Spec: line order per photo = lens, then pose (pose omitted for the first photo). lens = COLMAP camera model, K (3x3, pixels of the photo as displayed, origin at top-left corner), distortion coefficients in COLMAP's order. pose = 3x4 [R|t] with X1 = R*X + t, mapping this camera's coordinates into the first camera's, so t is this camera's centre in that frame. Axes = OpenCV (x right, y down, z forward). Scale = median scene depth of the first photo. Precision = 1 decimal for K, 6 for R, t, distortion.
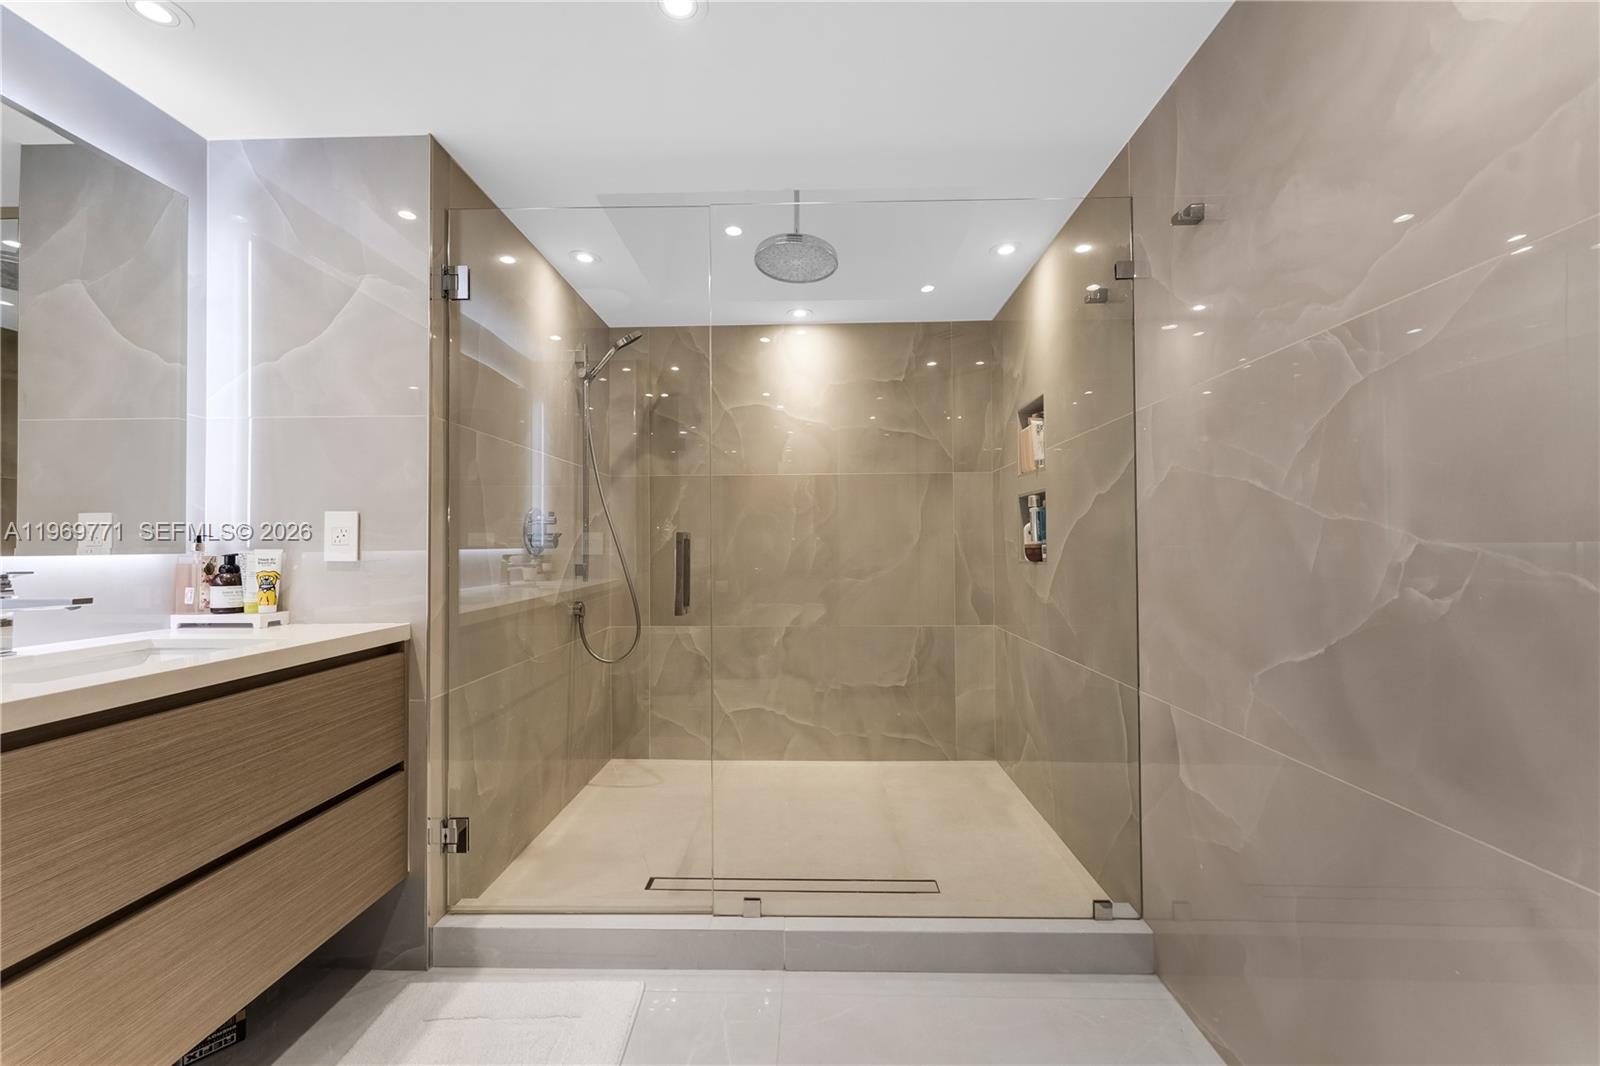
lens RADIAL K [[669.1, 0, 790.6], [0, 669.1, 540.9], [0, 0, 1]] dist [-0.002503, 0.001998]
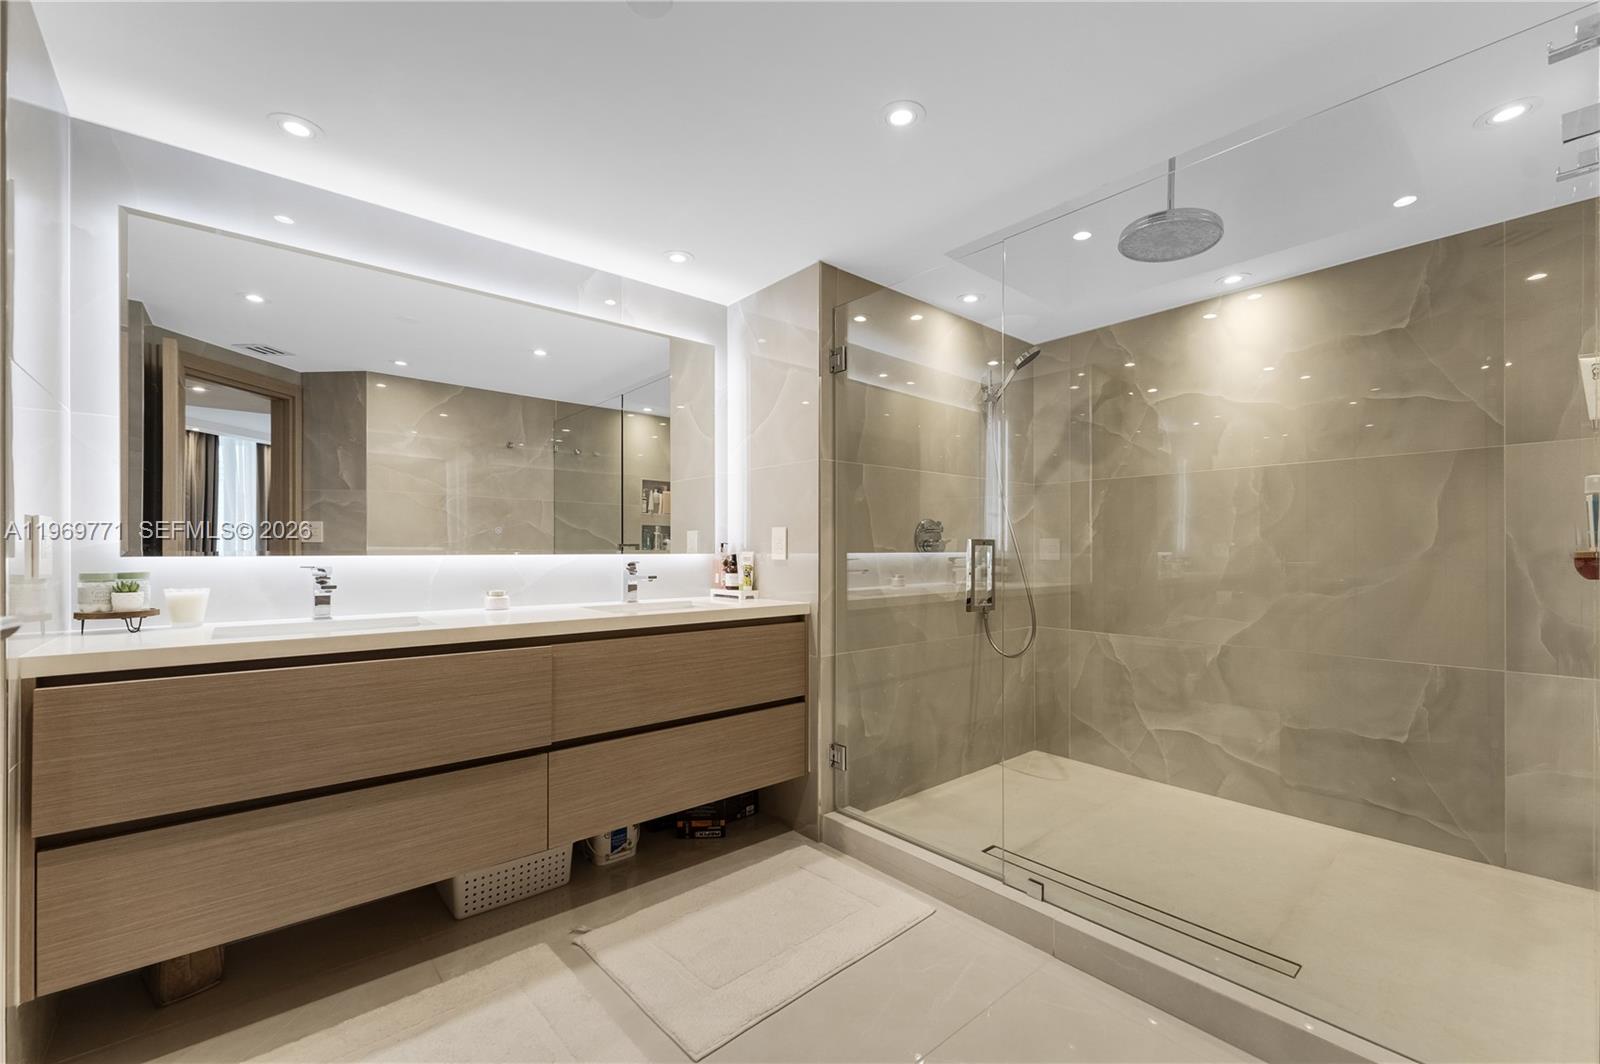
lens RADIAL K [[665.9, 0, 780.0], [0, 665.9, 559.2], [0, 0, 1]] dist [0.018362, -0.003874]
pose [[0.659928, 0.016624, -0.751145, 0.408799], [0.000641, 0.999742, 0.022689, -0.004884], [0.751329, -0.015454, 0.659747, -0.007953]]
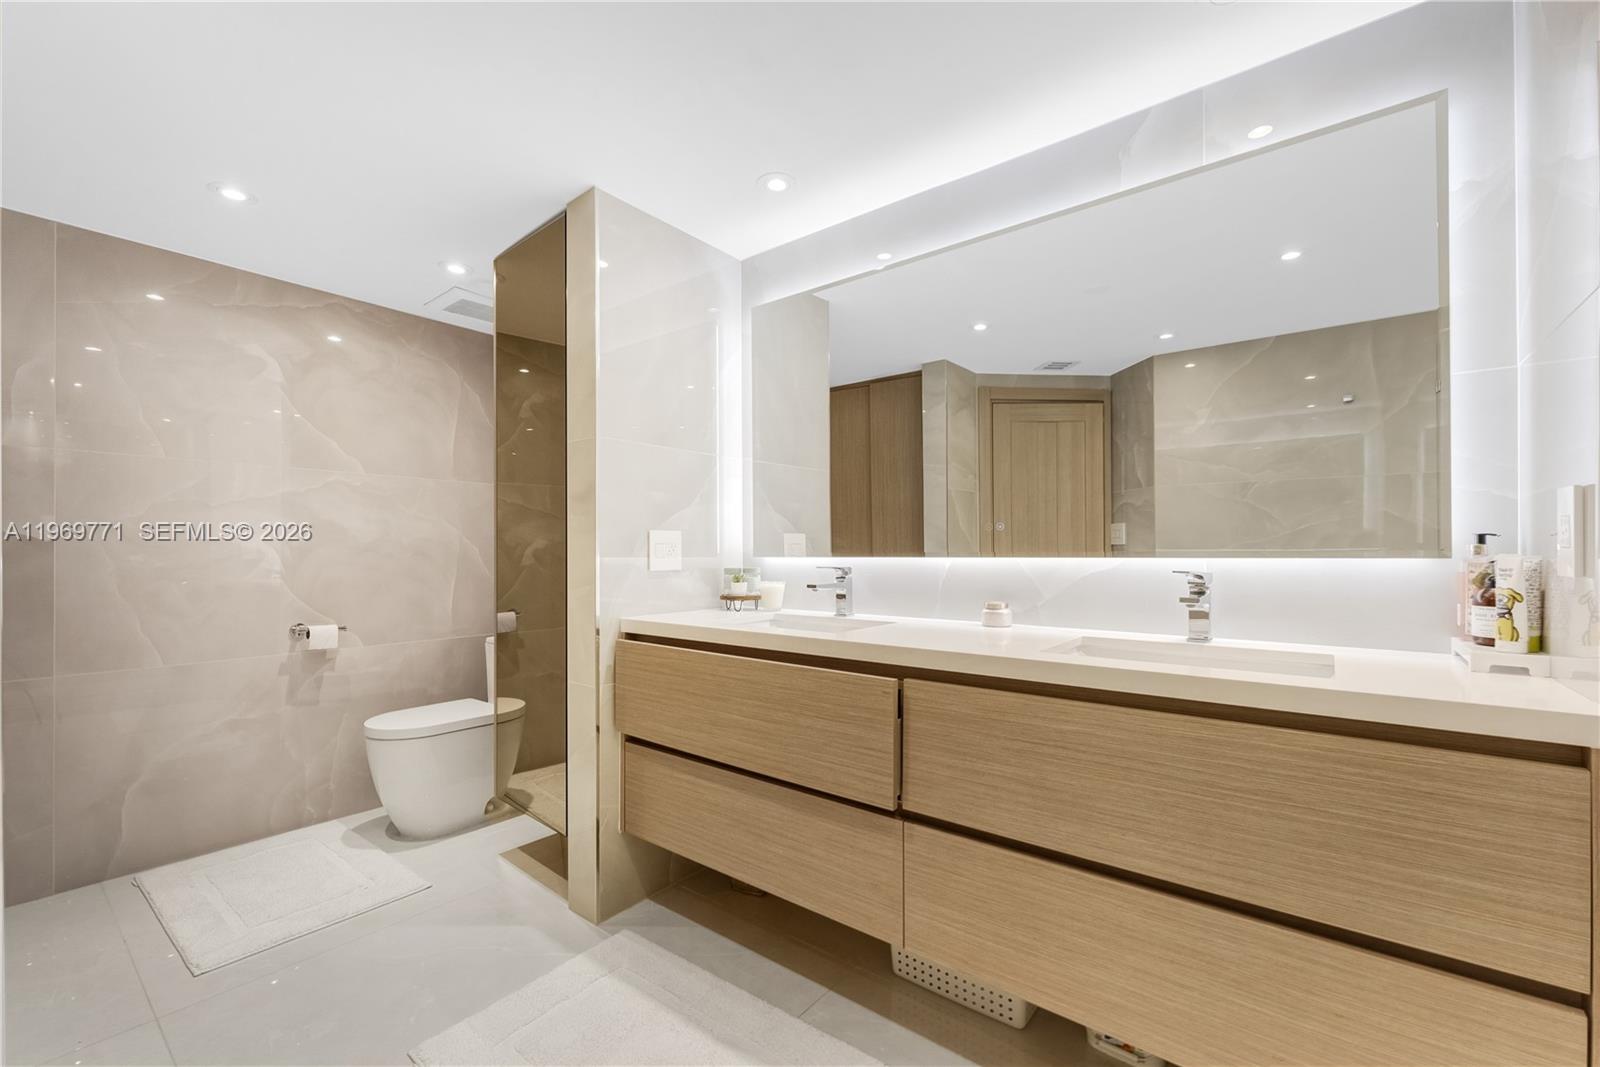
lens RADIAL K [[669.1, 0, 809.1], [0, 669.1, 556.1], [0, 0, 1]] dist [-0.002503, 0.001998]
pose [[-0.595933, 0.011940, -0.802945, 0.115911], [0.011685, 0.999913, 0.006196, 0.002324], [0.802949, -0.005690, -0.596020, 0.706733]]
